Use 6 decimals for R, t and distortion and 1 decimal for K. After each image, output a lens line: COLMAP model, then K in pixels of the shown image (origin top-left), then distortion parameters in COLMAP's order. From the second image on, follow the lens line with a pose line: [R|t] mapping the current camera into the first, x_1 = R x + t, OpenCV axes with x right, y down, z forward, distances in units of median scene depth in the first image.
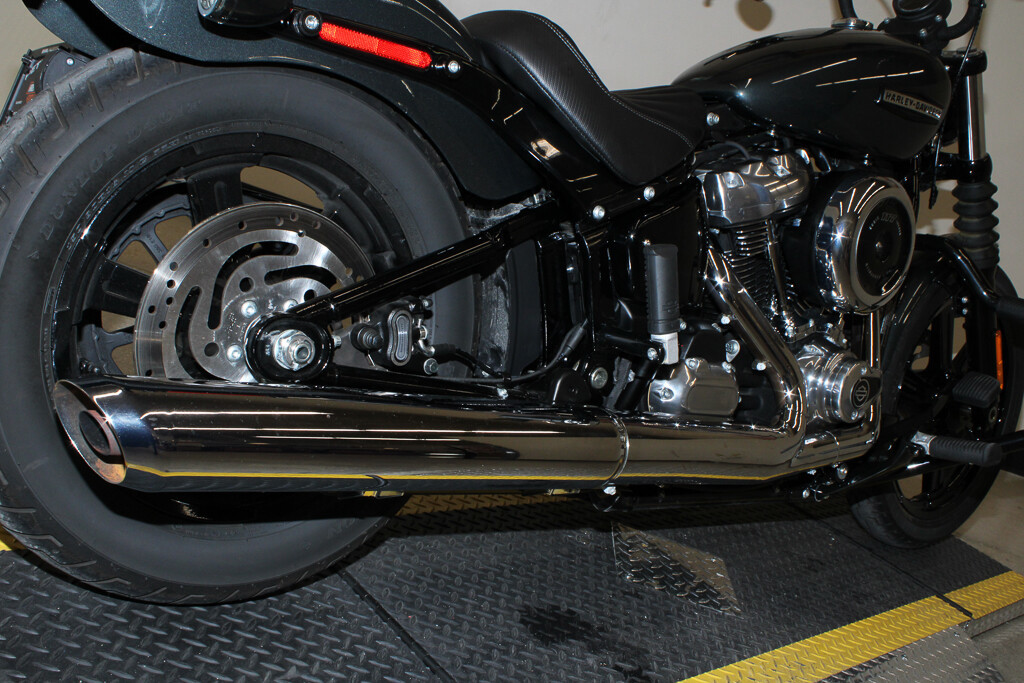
lens RADIAL K [[1039.5, 0, 514.5], [0, 1039.5, 384.2], [0, 0, 1]] dist [-0.161745, 0.179548]
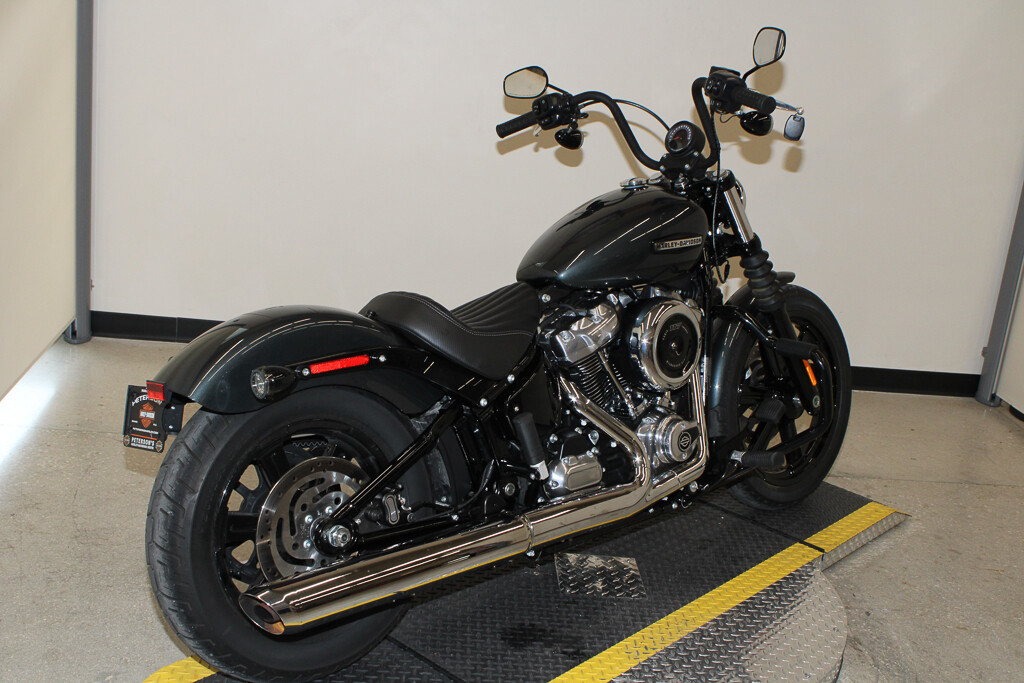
lens RADIAL K [[1127.7, 0, 526.6], [0, 1127.7, 404.6], [0, 0, 1]] dist [-0.118462, 0.017173]
pose [[0.970075, -0.241963, 0.020195, 0.097130], [0.240706, 0.969271, 0.050731, -0.208776], [-0.031849, -0.044352, 0.998508, -0.754415]]
